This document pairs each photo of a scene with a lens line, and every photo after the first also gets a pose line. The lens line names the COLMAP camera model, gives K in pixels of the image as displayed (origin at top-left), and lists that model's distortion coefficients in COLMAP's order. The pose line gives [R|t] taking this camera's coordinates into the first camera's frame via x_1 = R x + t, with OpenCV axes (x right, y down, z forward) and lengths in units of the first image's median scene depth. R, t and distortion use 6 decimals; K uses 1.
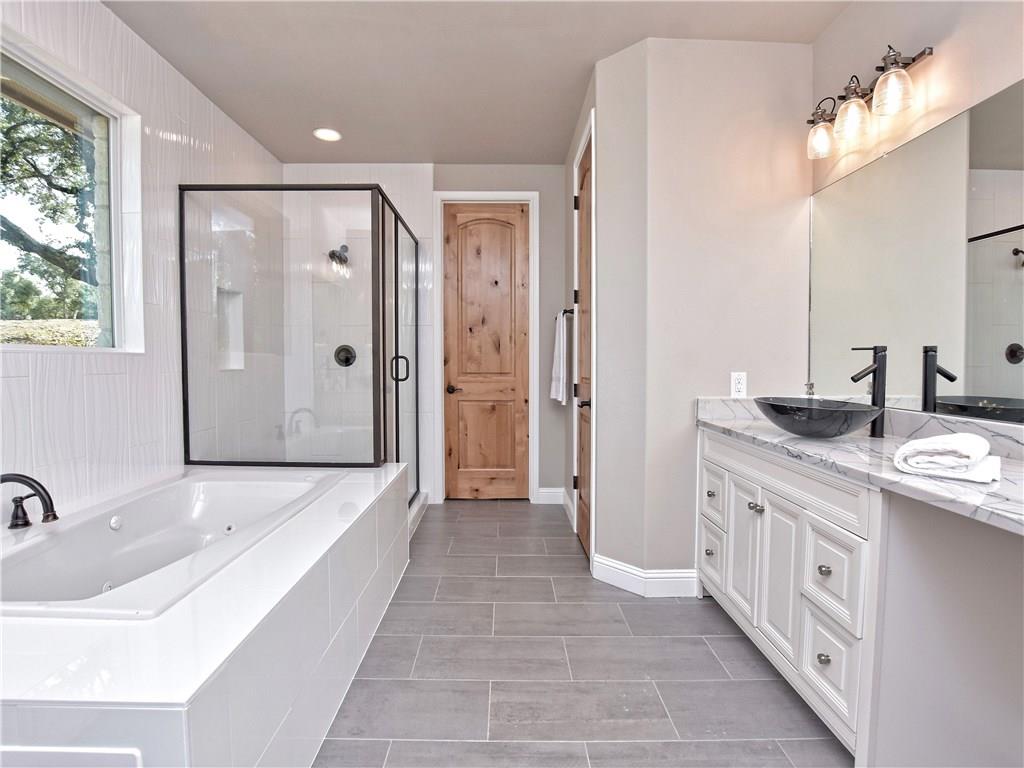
lens RADIAL K [[512.6, 0, 510.4], [0, 512.6, 383.8], [0, 0, 1]] dist [-0.033416, 0.003361]
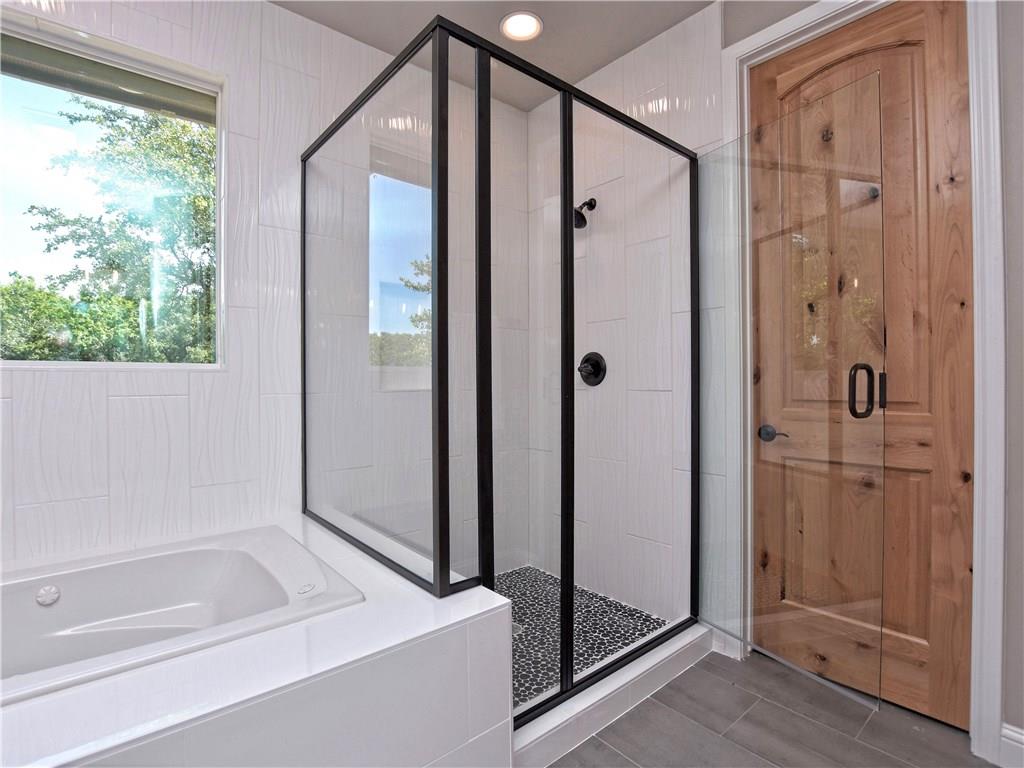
lens RADIAL K [[512.6, 0, 512.4], [0, 512.6, 385.0], [0, 0, 1]] dist [-0.033416, 0.003361]
pose [[0.637988, 0.000587, -0.770046, 0.103579], [-0.026892, 0.999407, -0.021518, -0.018269], [0.769577, 0.034437, 0.637625, 0.501374]]
